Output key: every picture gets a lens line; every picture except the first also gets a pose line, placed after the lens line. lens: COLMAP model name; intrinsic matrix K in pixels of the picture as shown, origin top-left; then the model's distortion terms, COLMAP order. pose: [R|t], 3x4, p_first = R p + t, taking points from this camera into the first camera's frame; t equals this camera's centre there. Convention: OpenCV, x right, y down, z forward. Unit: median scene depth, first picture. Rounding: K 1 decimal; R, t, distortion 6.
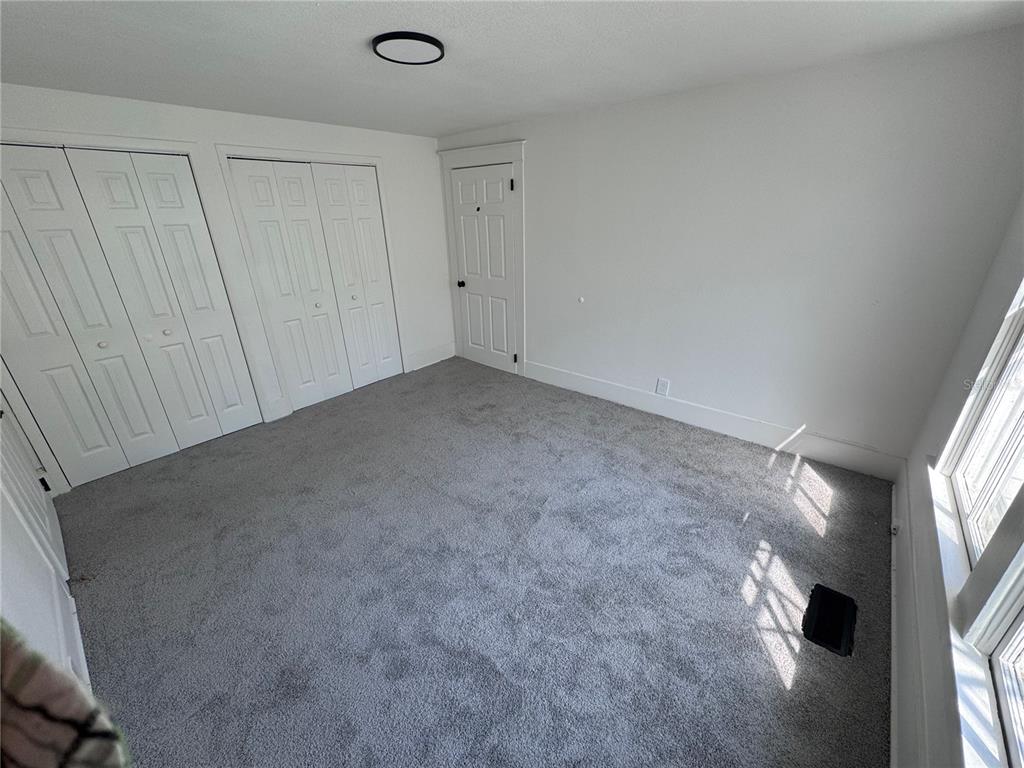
lens RADIAL K [[407.5, 0, 511.7], [0, 407.5, 384.0], [0, 0, 1]] dist [-0.002654, -0.000271]
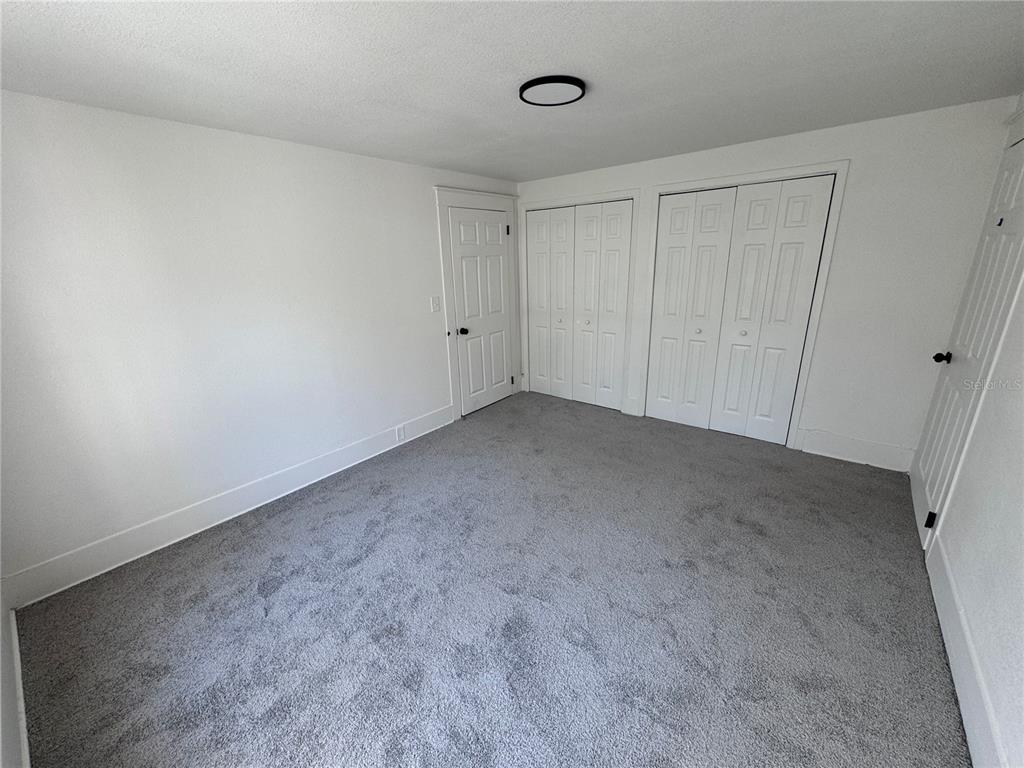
lens RADIAL K [[407.5, 0, 514.9], [0, 407.5, 384.8], [0, 0, 1]] dist [-0.002654, -0.000271]
pose [[0.030684, 0.315310, -0.948492, 0.565889], [-0.360477, 0.888569, 0.283728, -0.230776], [0.932263, 0.333204, 0.140927, 0.575696]]
